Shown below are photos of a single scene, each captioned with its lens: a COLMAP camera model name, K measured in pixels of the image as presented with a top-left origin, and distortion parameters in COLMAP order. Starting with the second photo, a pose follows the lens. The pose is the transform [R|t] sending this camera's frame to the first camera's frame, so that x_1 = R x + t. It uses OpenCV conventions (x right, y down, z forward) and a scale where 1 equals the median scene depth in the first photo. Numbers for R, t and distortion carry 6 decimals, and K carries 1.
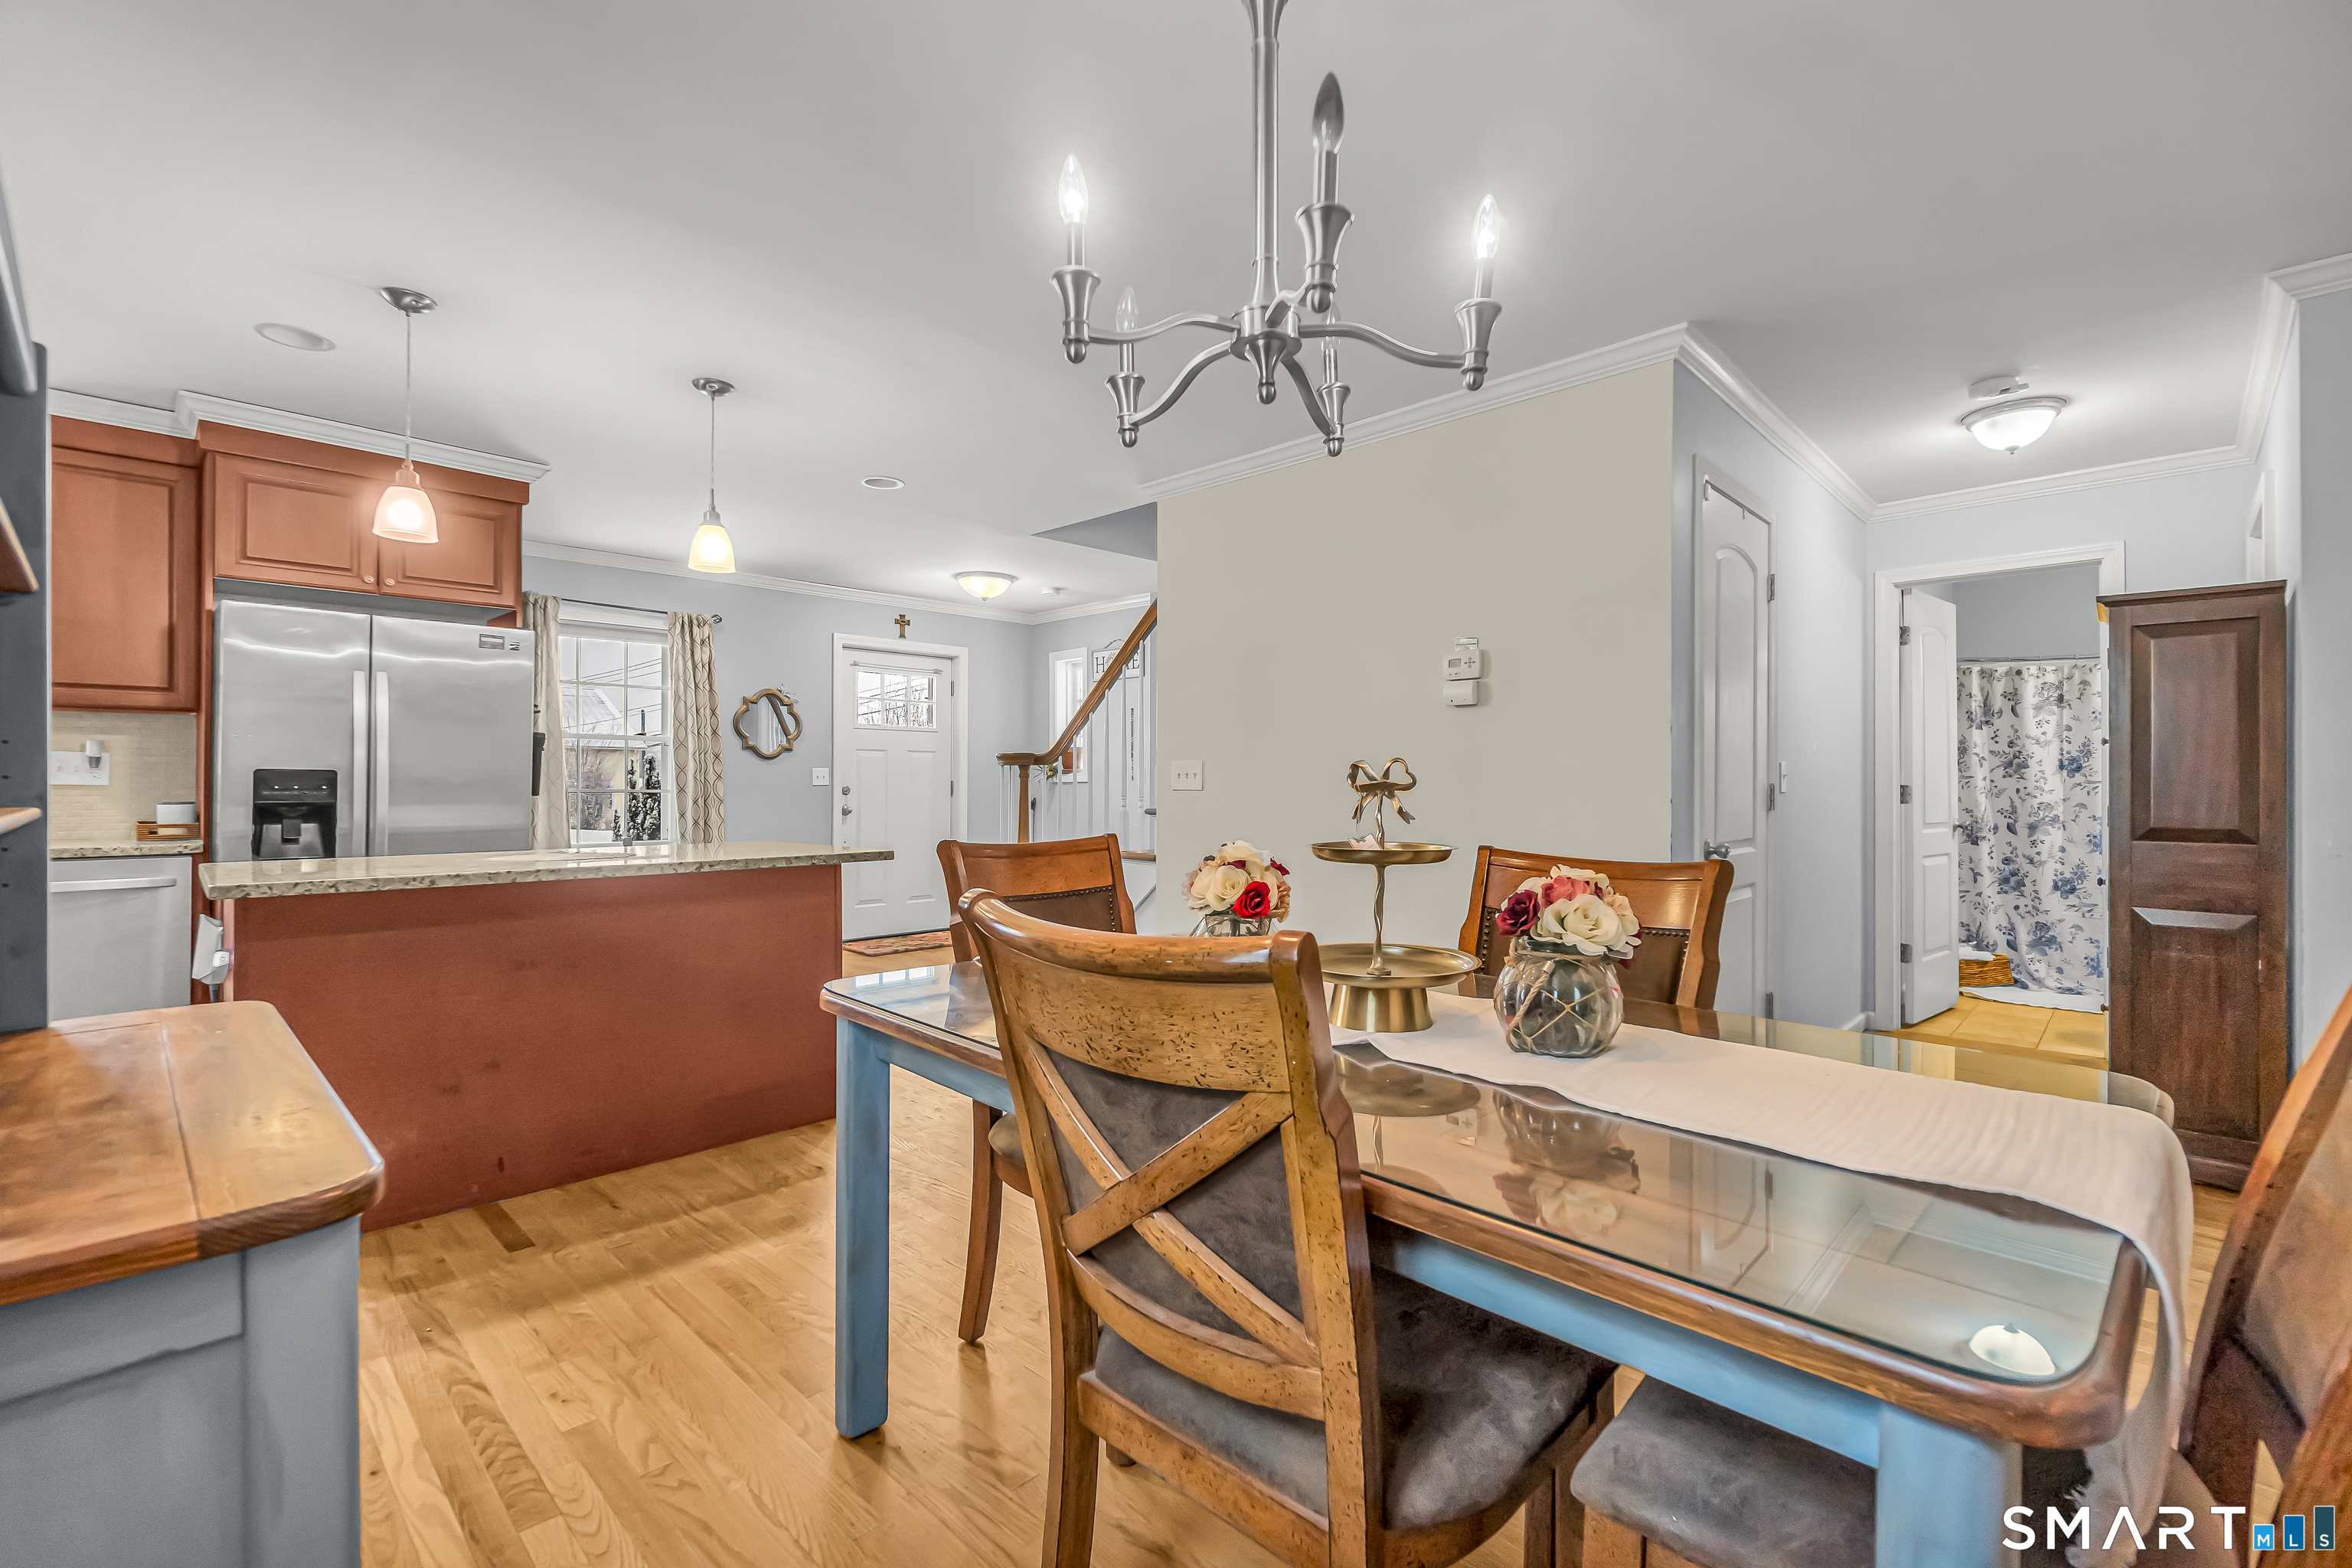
lens RADIAL K [[1019.4, 0, 1176.0], [0, 1019.4, 784.0], [0, 0, 1]] dist [-0.012640, 0.000122]
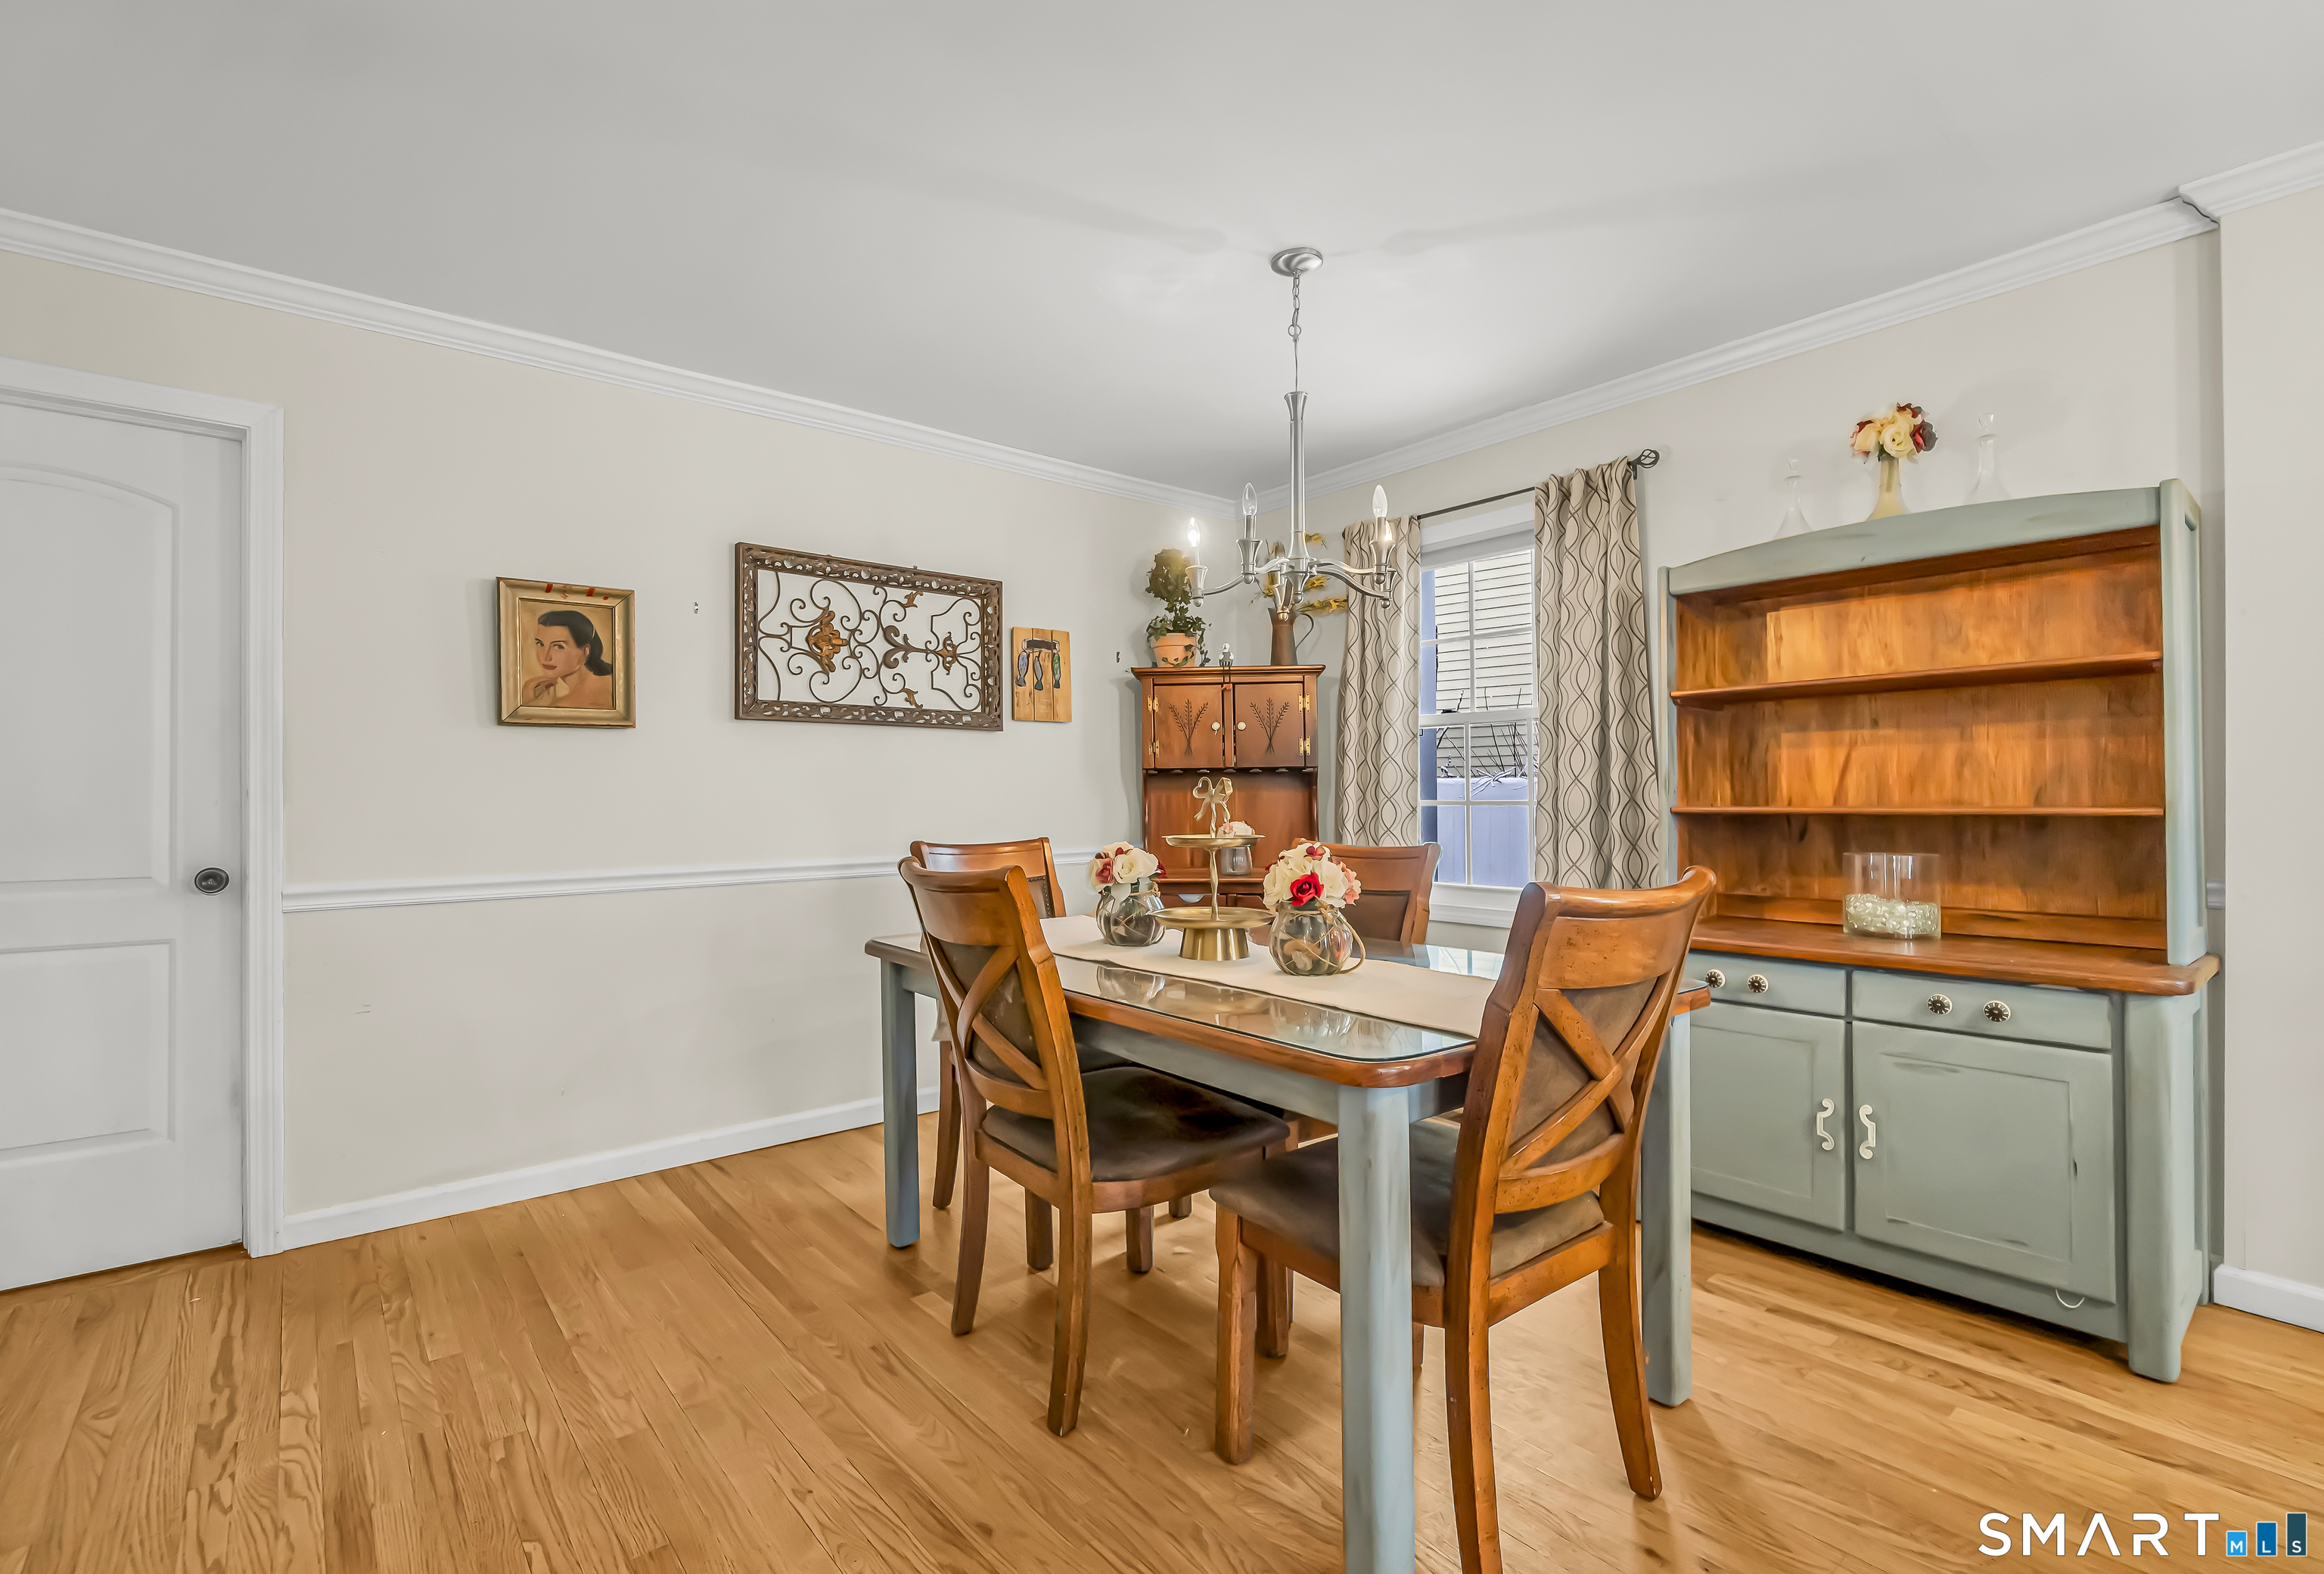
lens RADIAL K [[1040.0, 0, 1162.0], [0, 1040.0, 787.0], [0, 0, 1]] dist [-0.022014, 0.000070]
pose [[-0.993677, 0.011156, 0.111724, 0.045064], [0.010076, 0.999897, -0.010225, -0.002457], [-0.111827, -0.009034, -0.993687, 1.049833]]
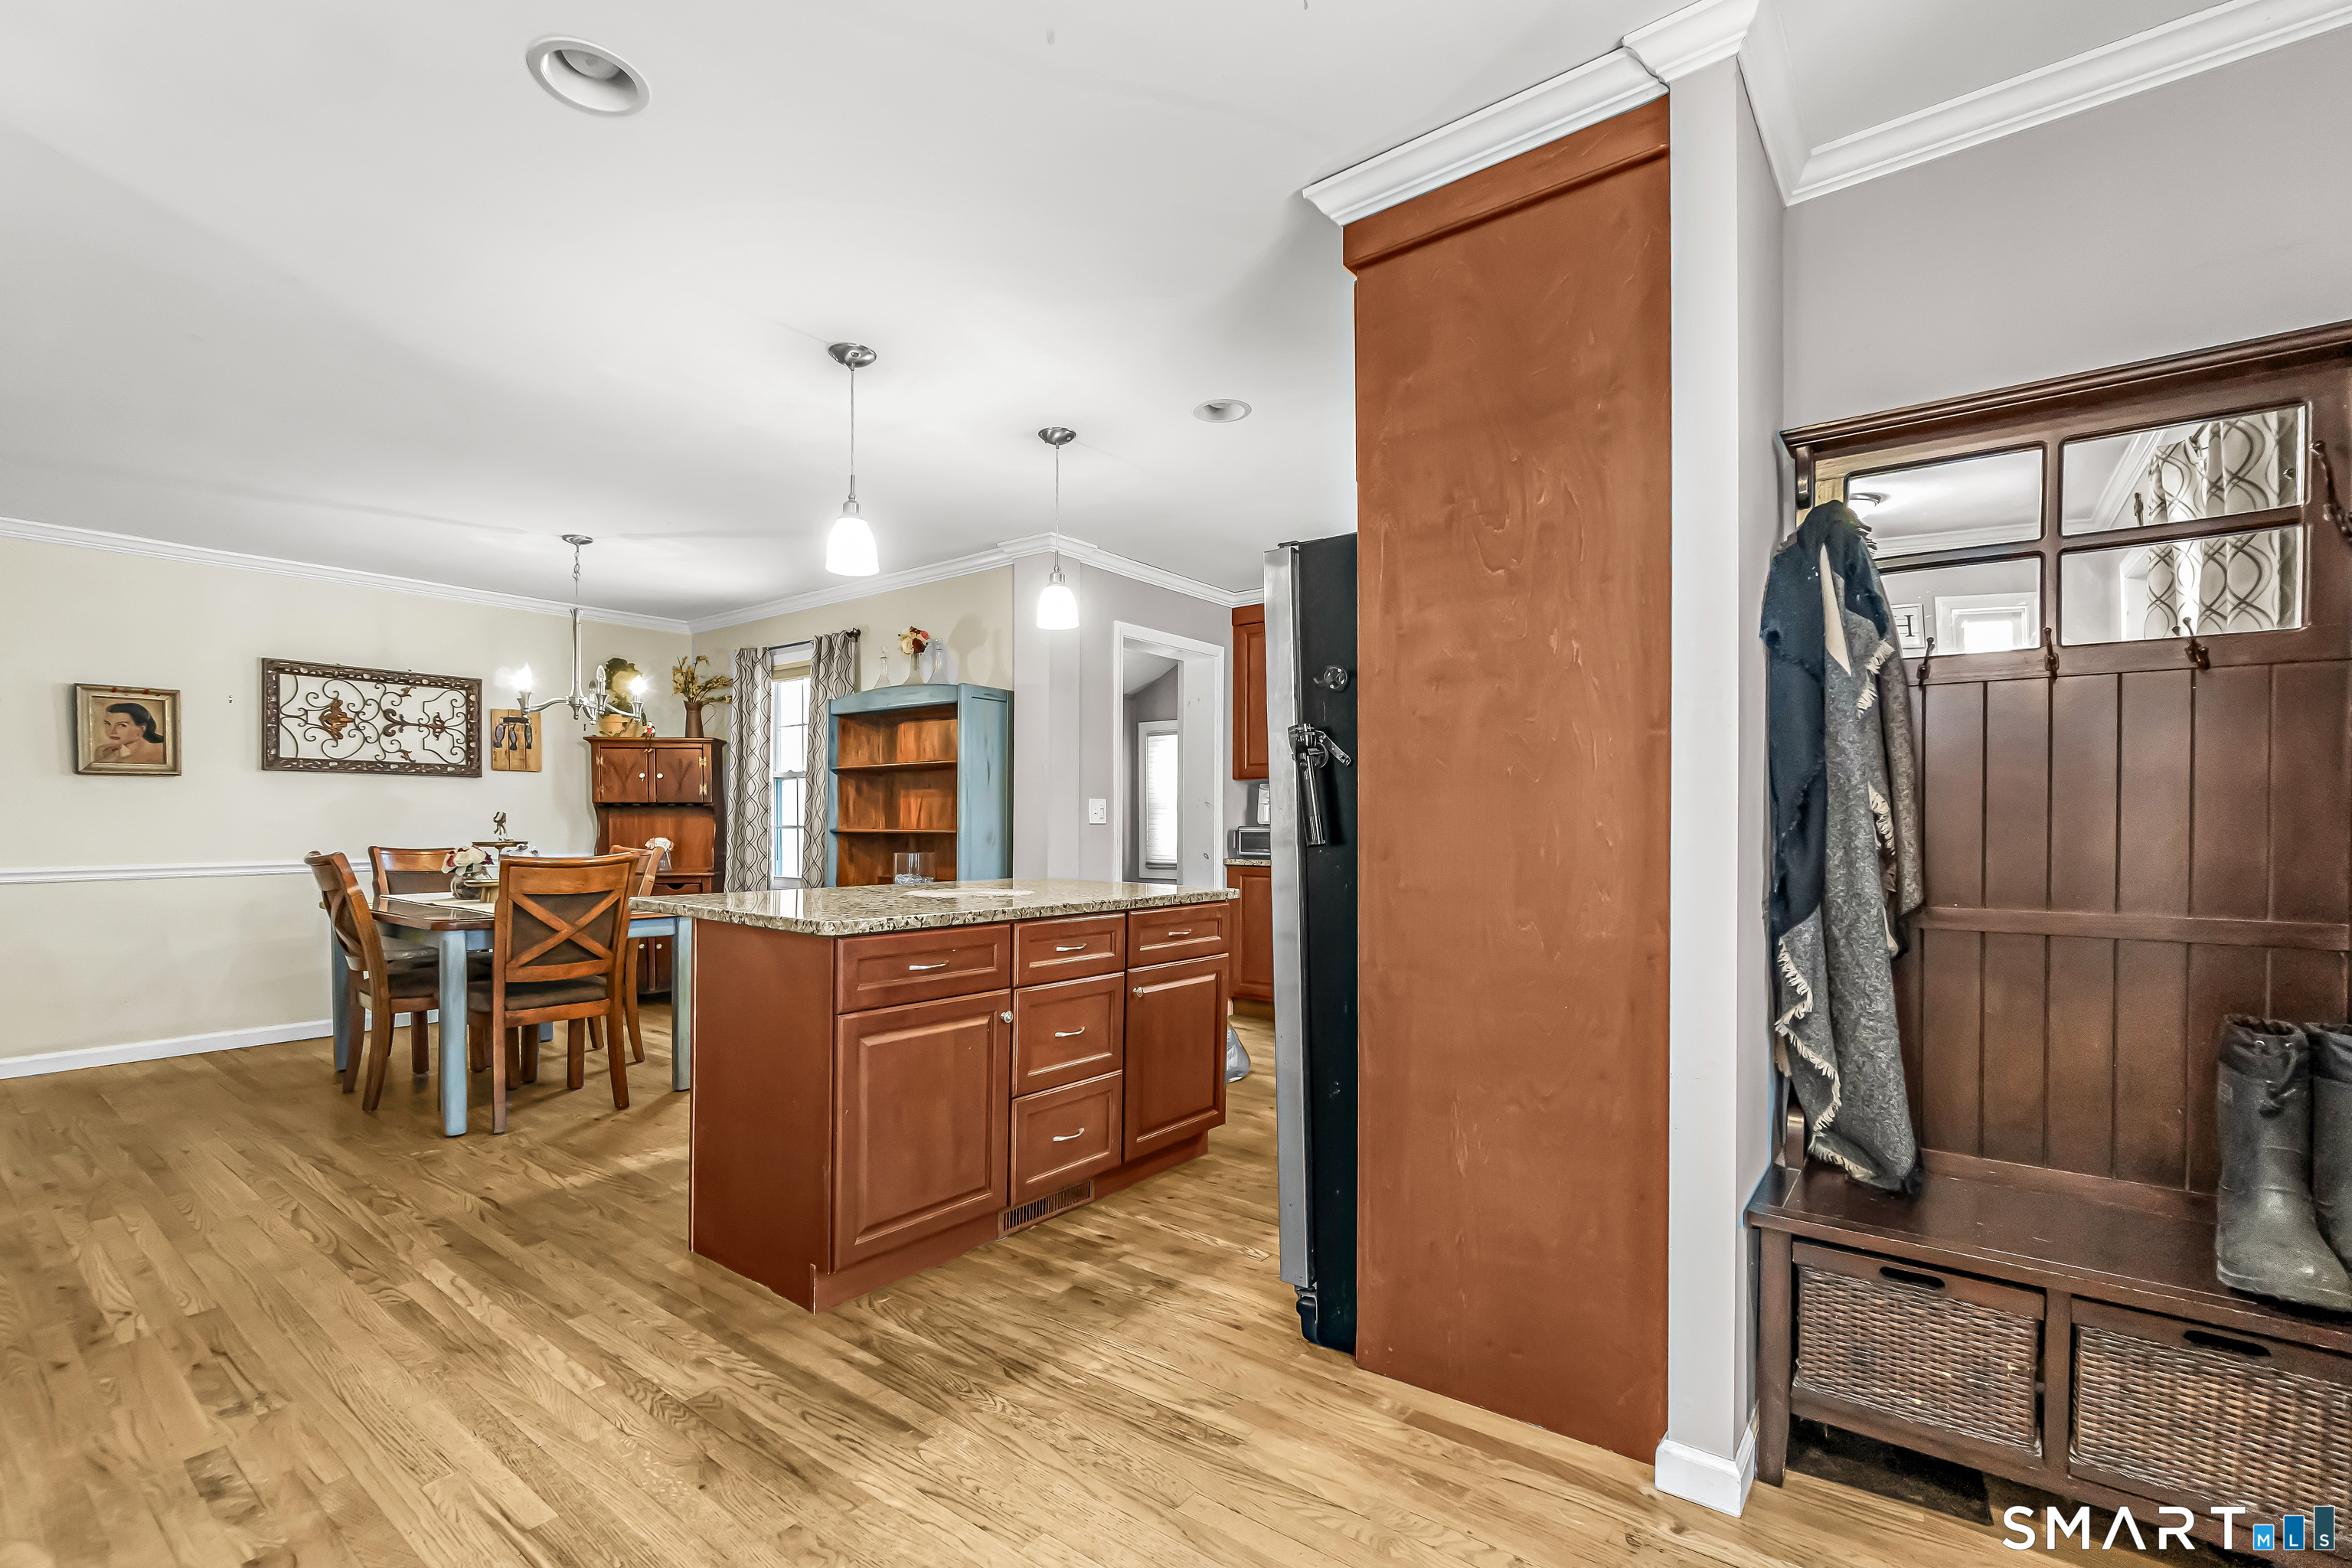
lens RADIAL K [[1044.5, 0, 1171.8], [0, 1044.5, 826.7], [0, 0, 1]] dist [-0.002257, -0.000245]
pose [[-0.994827, 0.001995, -0.101562, -0.587177], [0.001372, 0.999980, 0.006200, -0.003264], [0.101572, 0.006029, -0.994810, 1.751991]]
